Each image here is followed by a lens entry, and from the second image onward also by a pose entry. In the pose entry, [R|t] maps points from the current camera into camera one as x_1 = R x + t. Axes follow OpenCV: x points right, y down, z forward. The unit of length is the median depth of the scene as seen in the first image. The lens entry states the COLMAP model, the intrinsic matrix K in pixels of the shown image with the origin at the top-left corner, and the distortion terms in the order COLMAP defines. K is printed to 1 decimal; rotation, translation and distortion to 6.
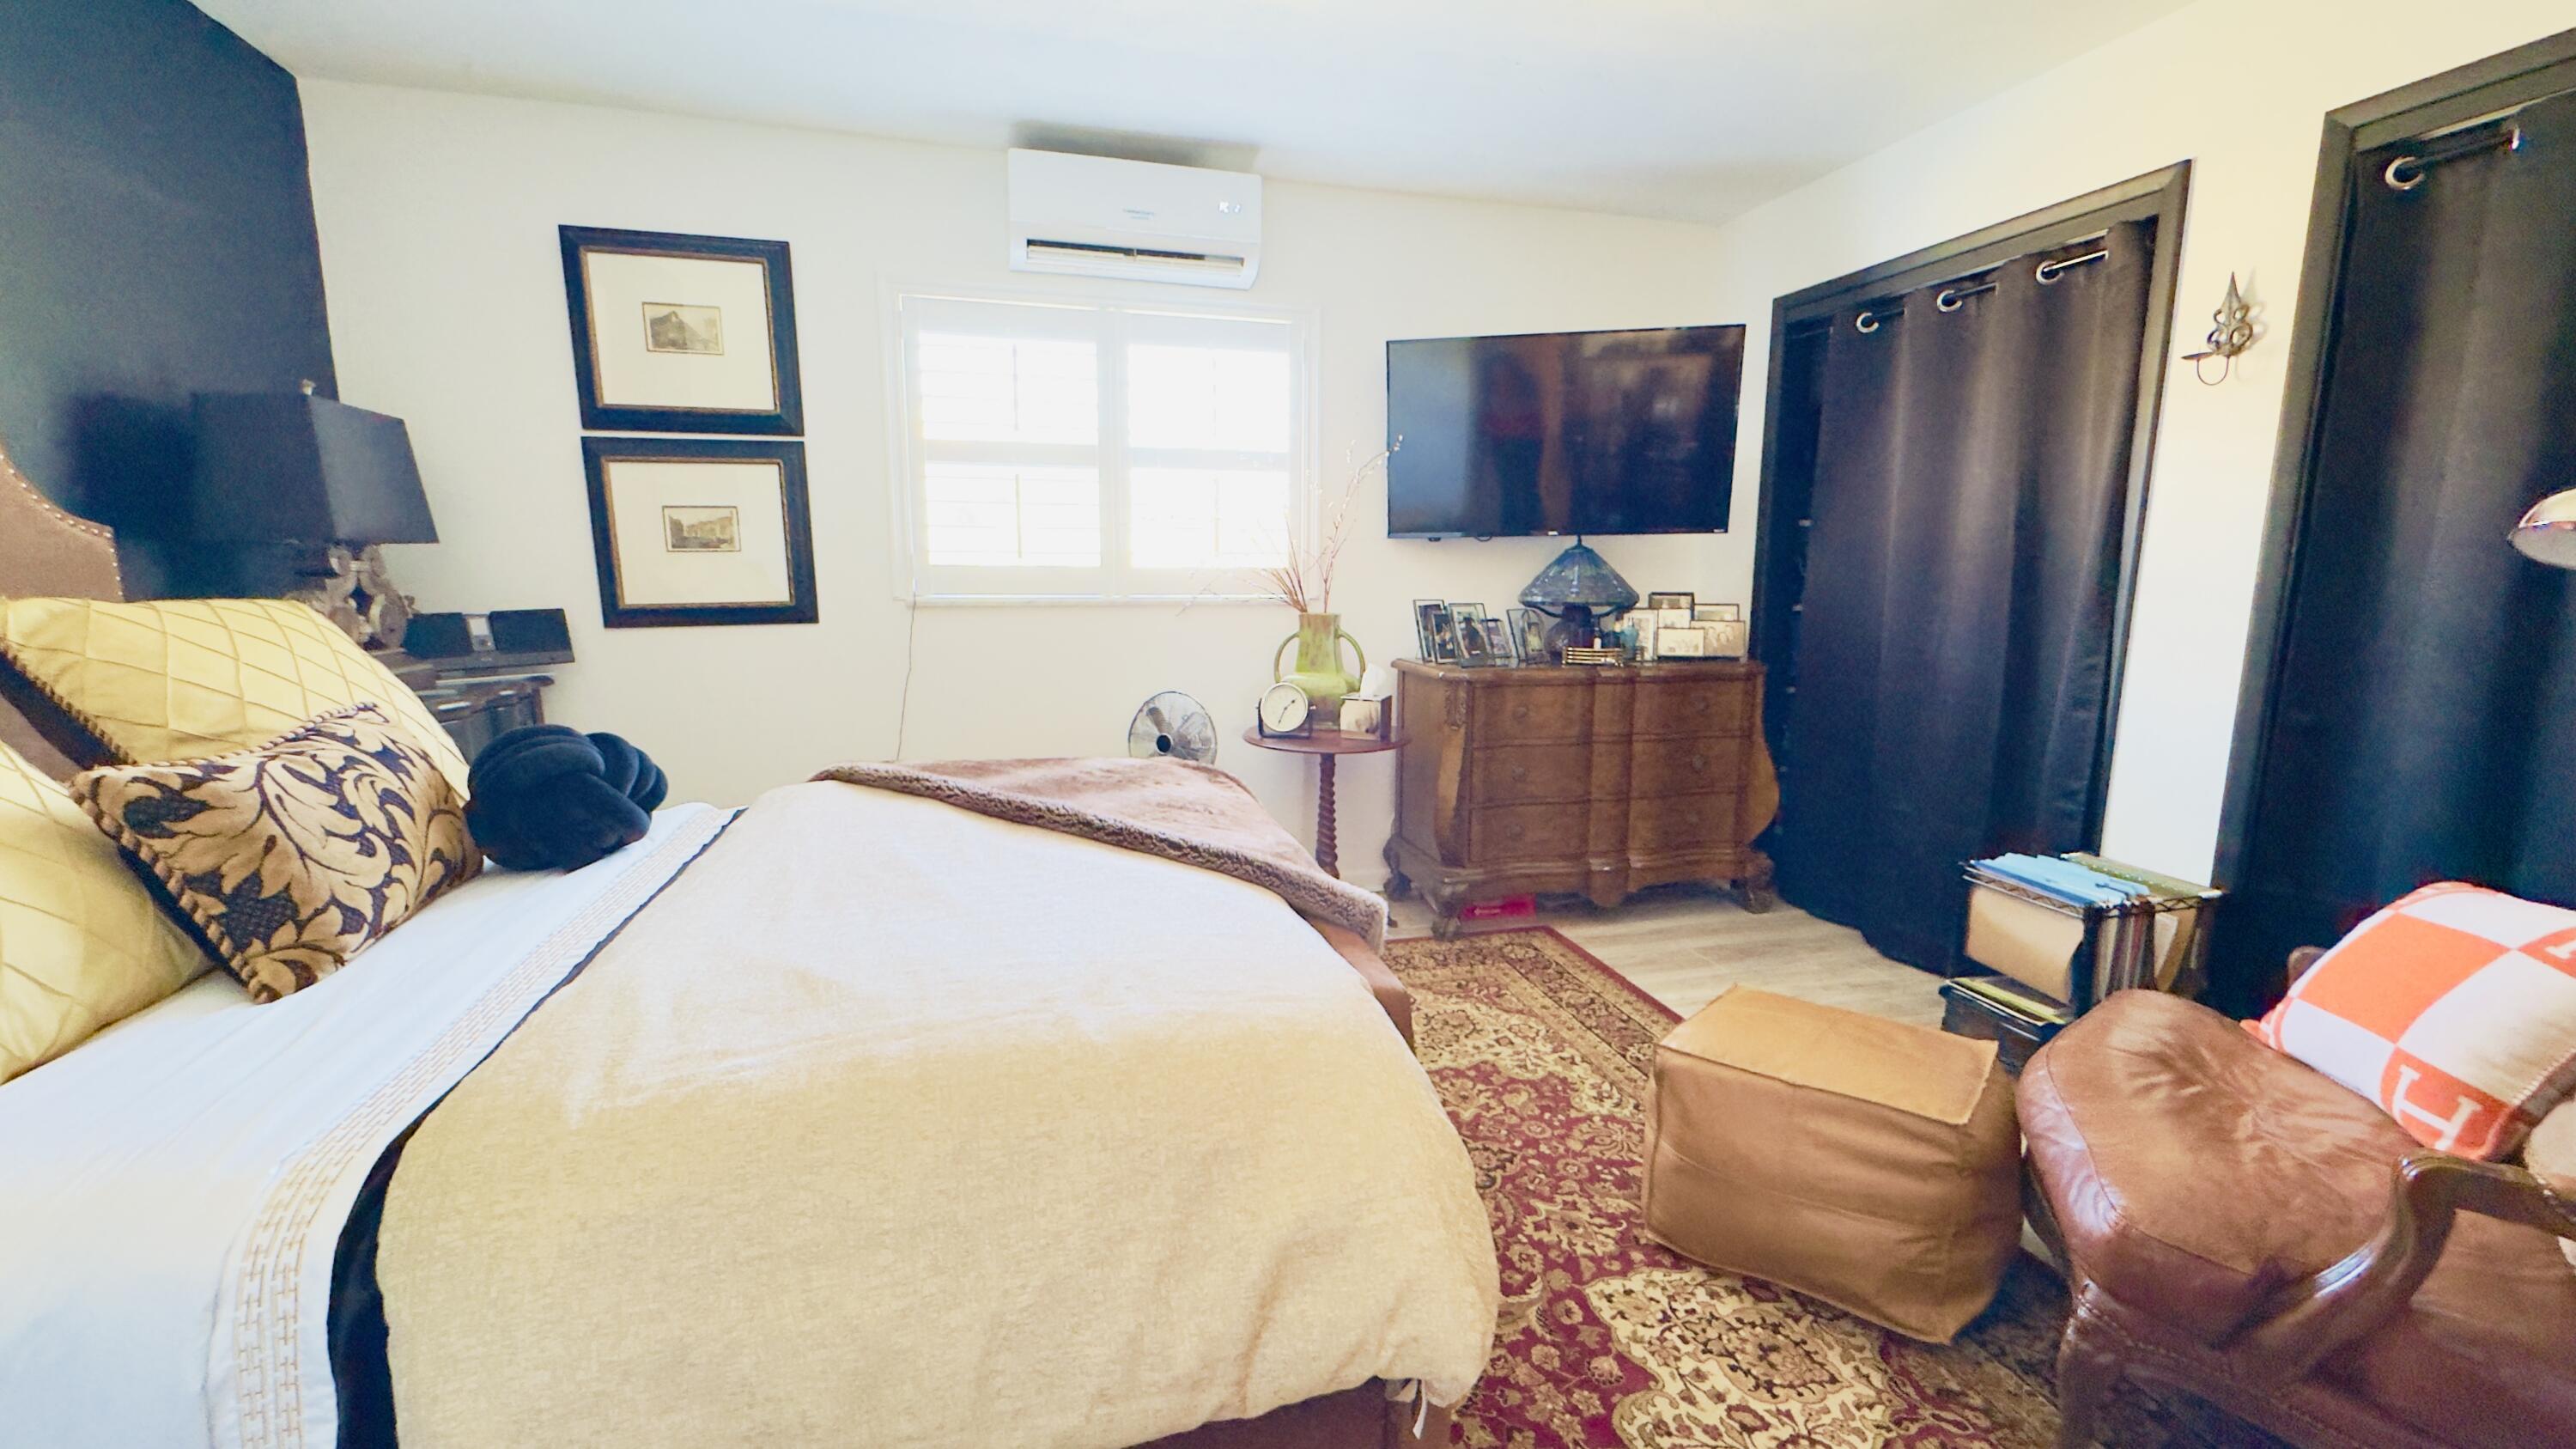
lens RADIAL K [[1028.3, 0, 1288.0], [0, 1028.3, 724.5], [0, 0, 1]] dist [-0.002551, -0.000049]
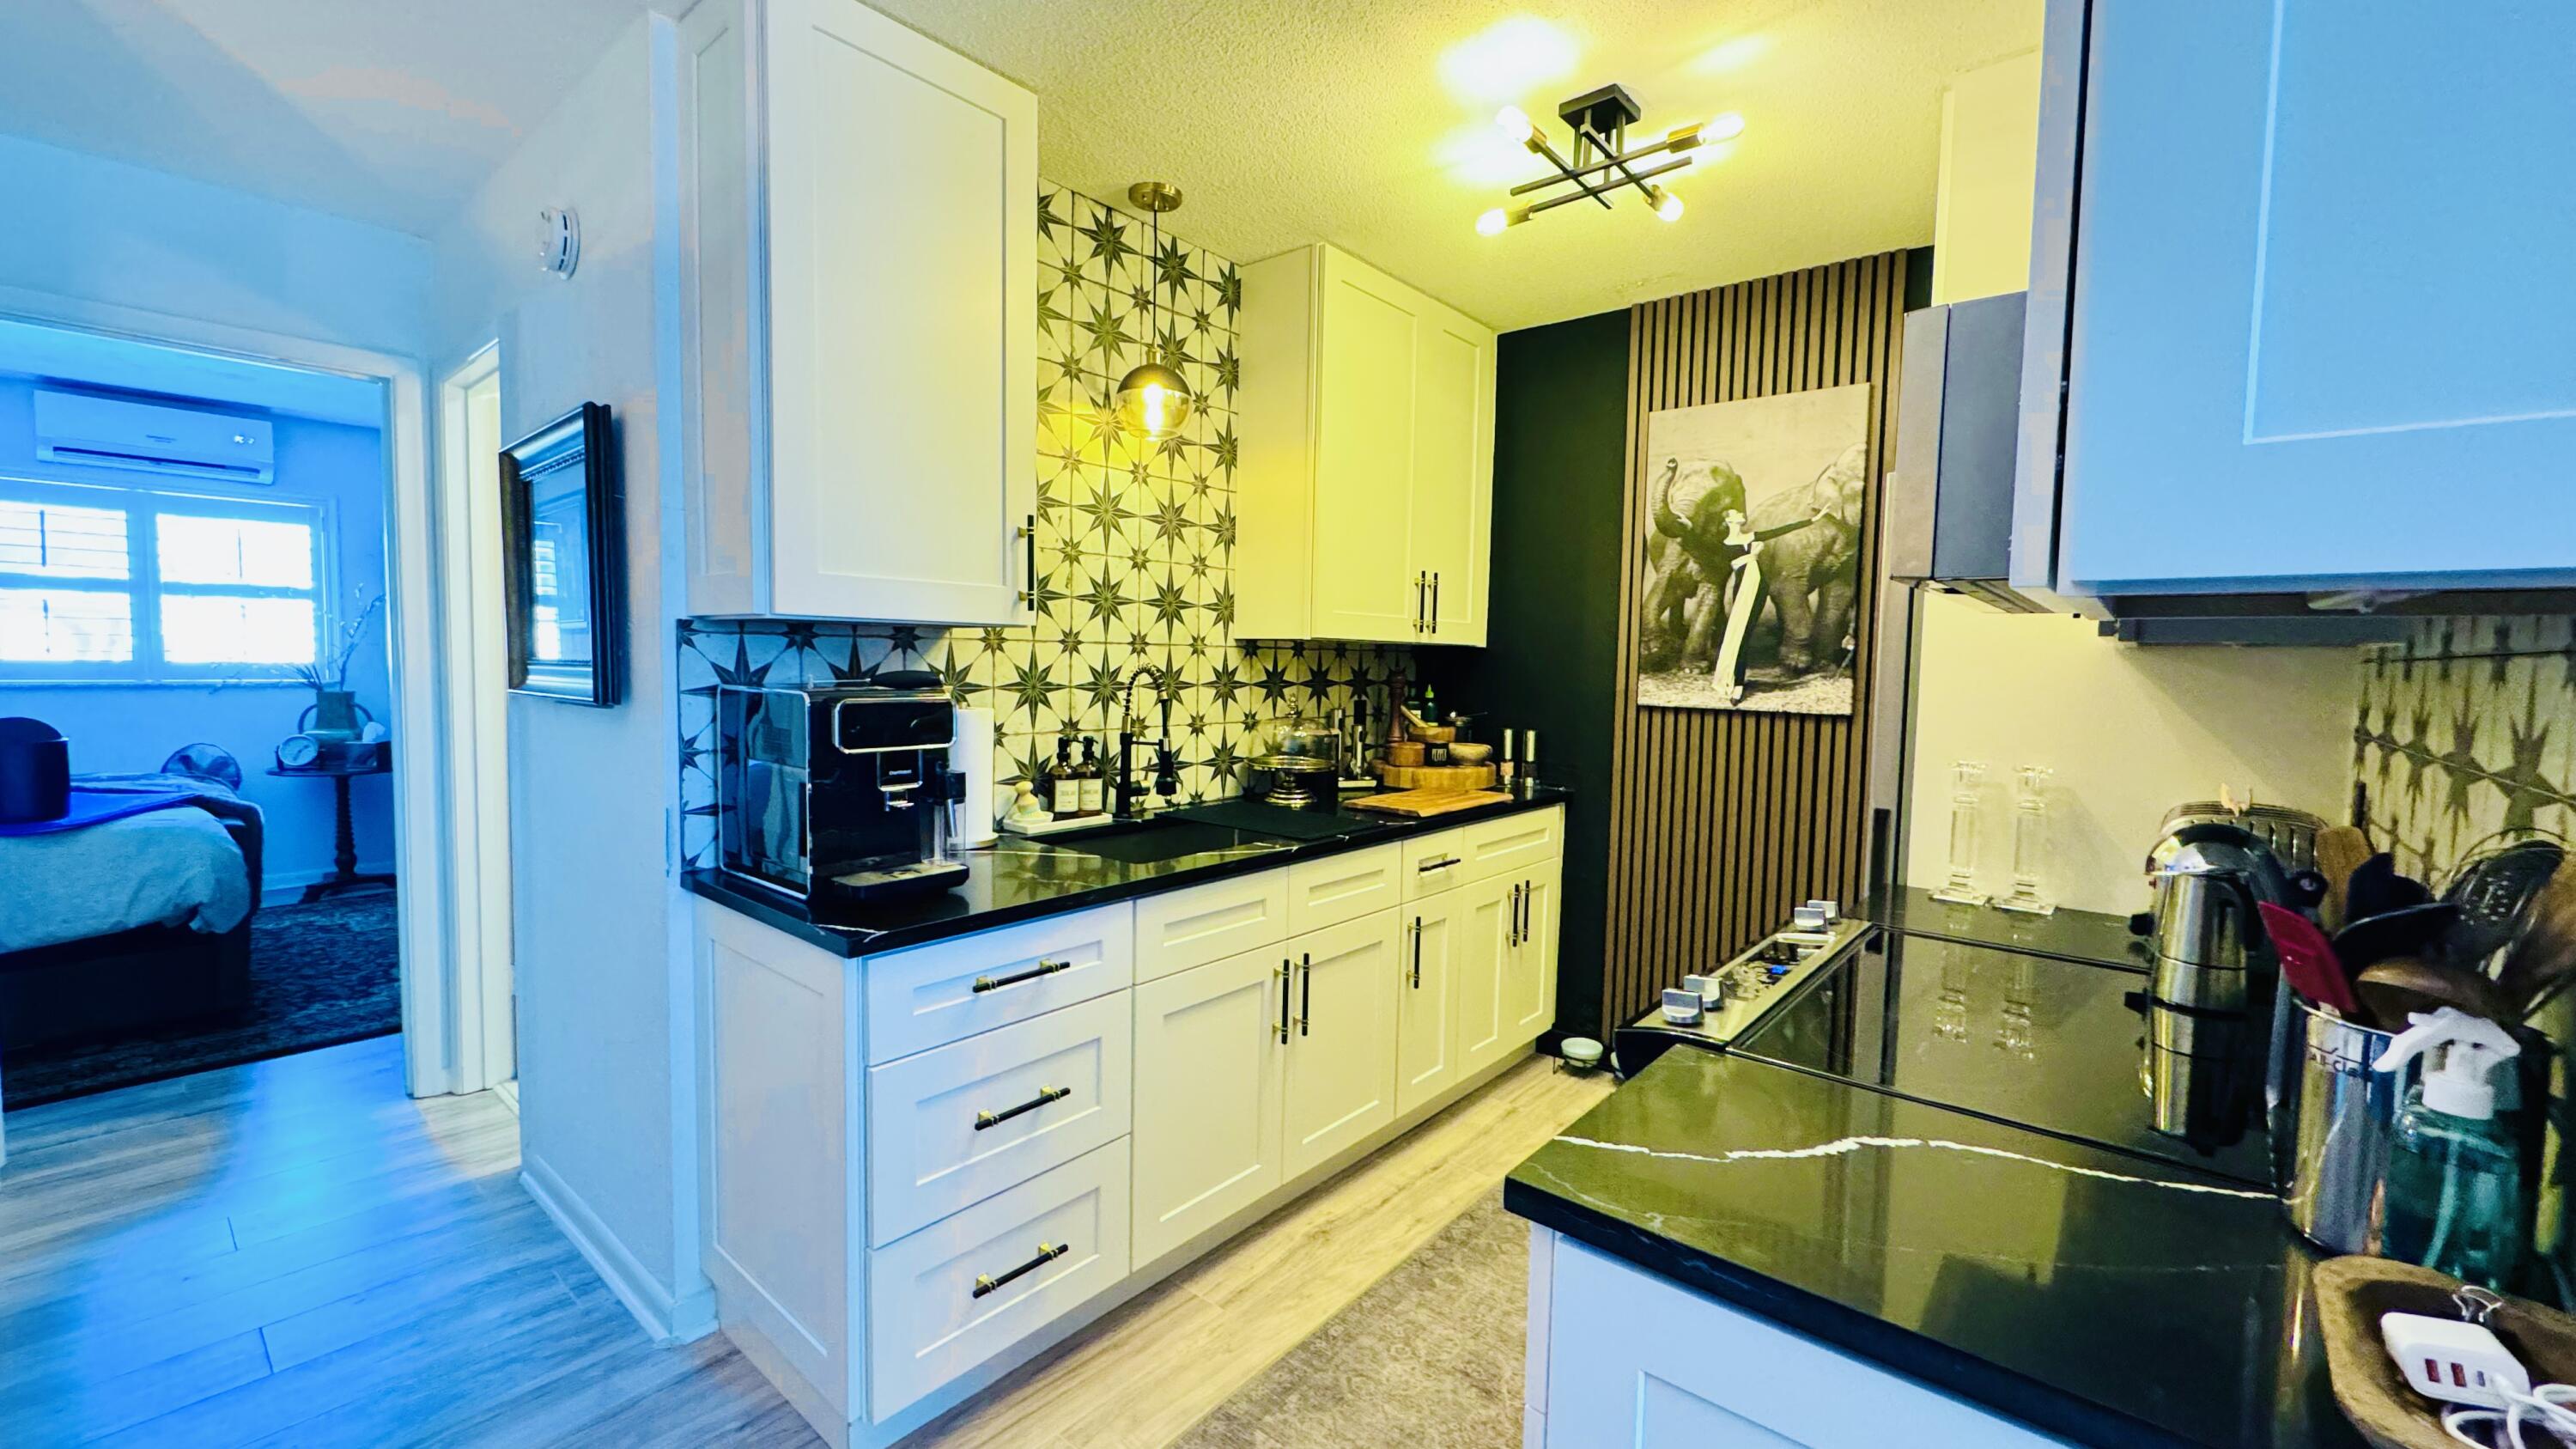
lens RADIAL K [[1028.3, 0, 1288.0], [0, 1028.3, 724.5], [0, 0, 1]] dist [-0.002551, -0.000049]
pose [[0.822183, -0.022379, 0.568783, 0.398494], [0.069080, 0.995764, -0.060677, 0.163913], [-0.565015, 0.089180, 0.820247, -1.316667]]
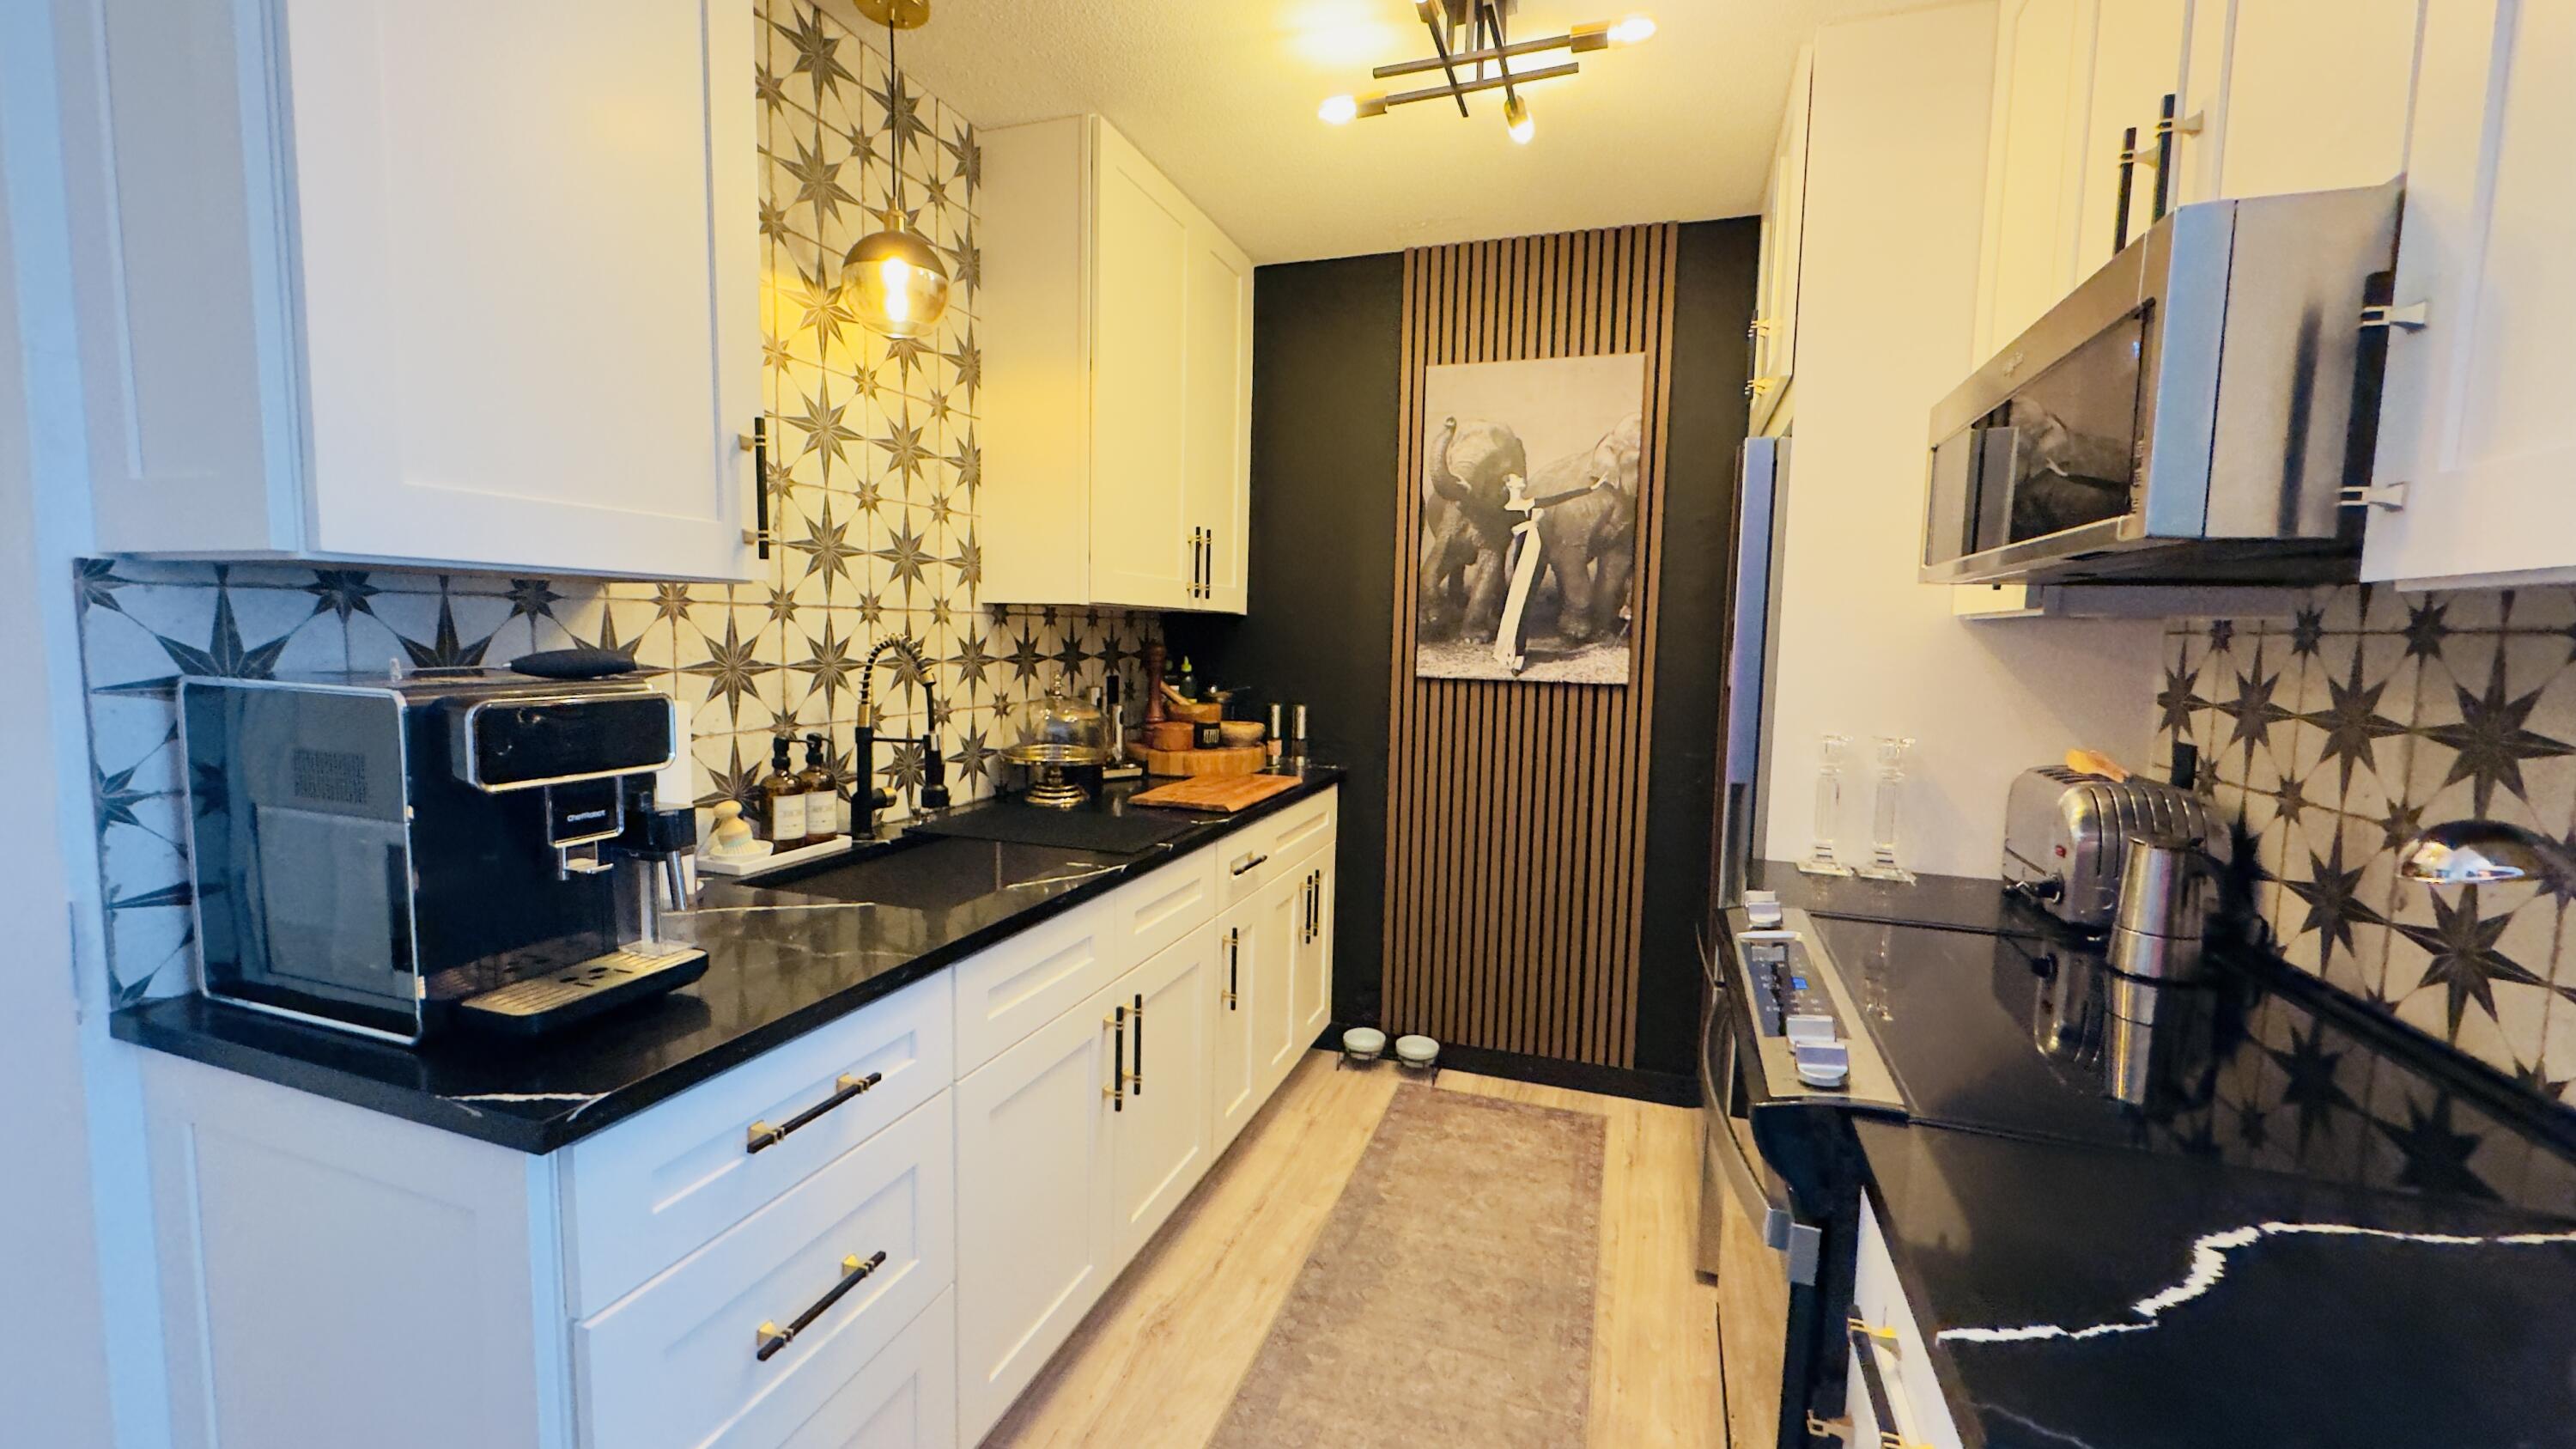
lens RADIAL K [[1028.3, 0, 1288.0], [0, 1028.3, 724.5], [0, 0, 1]] dist [-0.002551, -0.000049]
pose [[0.567163, -0.064098, 0.821108, 0.395300], [0.107411, 0.994209, 0.003418, 0.134154], [-0.816572, 0.086258, 0.570763, -1.120836]]
